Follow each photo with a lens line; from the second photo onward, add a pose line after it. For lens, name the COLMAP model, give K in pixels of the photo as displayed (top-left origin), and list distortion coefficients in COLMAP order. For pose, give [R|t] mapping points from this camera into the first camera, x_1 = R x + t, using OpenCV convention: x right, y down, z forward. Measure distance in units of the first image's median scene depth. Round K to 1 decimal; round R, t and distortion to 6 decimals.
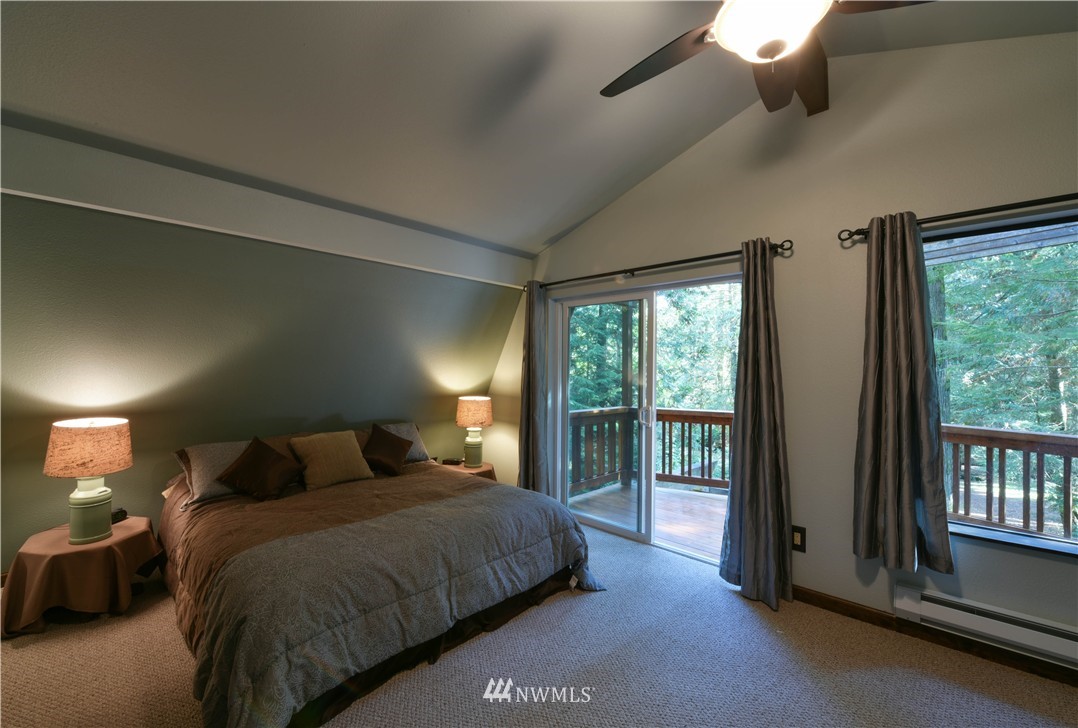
lens RADIAL K [[440.2, 0, 533.9], [0, 440.2, 362.1], [0, 0, 1]] dist [-0.001438, -0.000285]
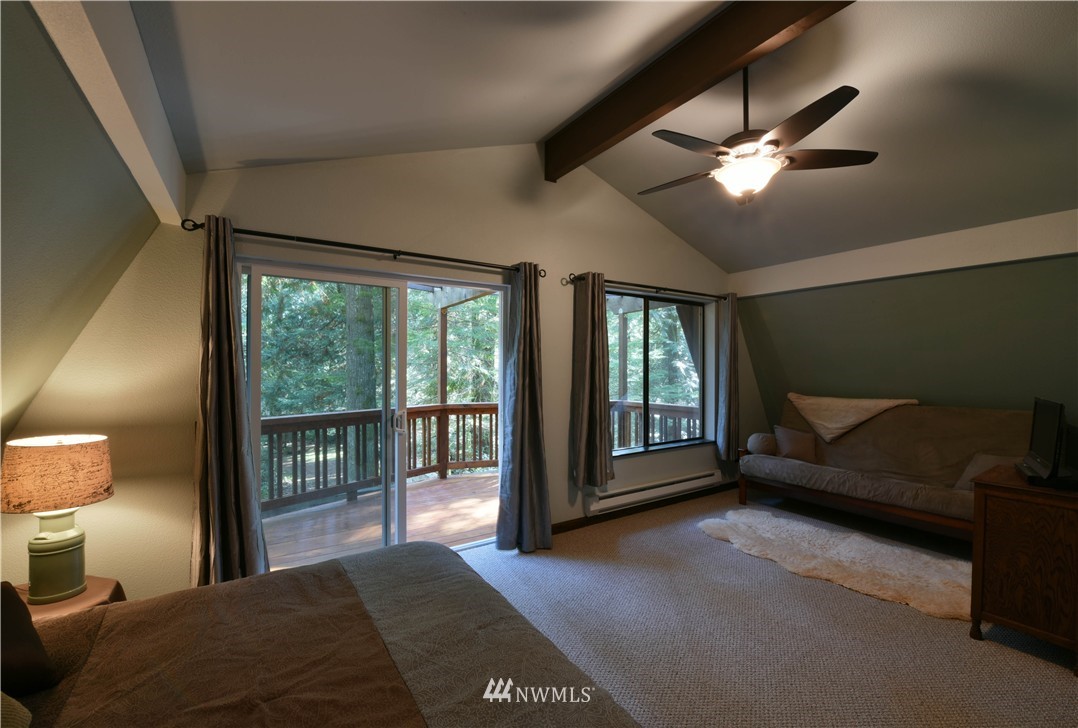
lens RADIAL K [[440.2, 0, 533.3], [0, 440.2, 372.6], [0, 0, 1]] dist [-0.001438, -0.000285]
pose [[0.237295, -0.021034, 0.971210, -0.677768], [-0.011156, 0.999641, 0.024376, -0.001067], [-0.971374, -0.016619, 0.236975, 0.677198]]
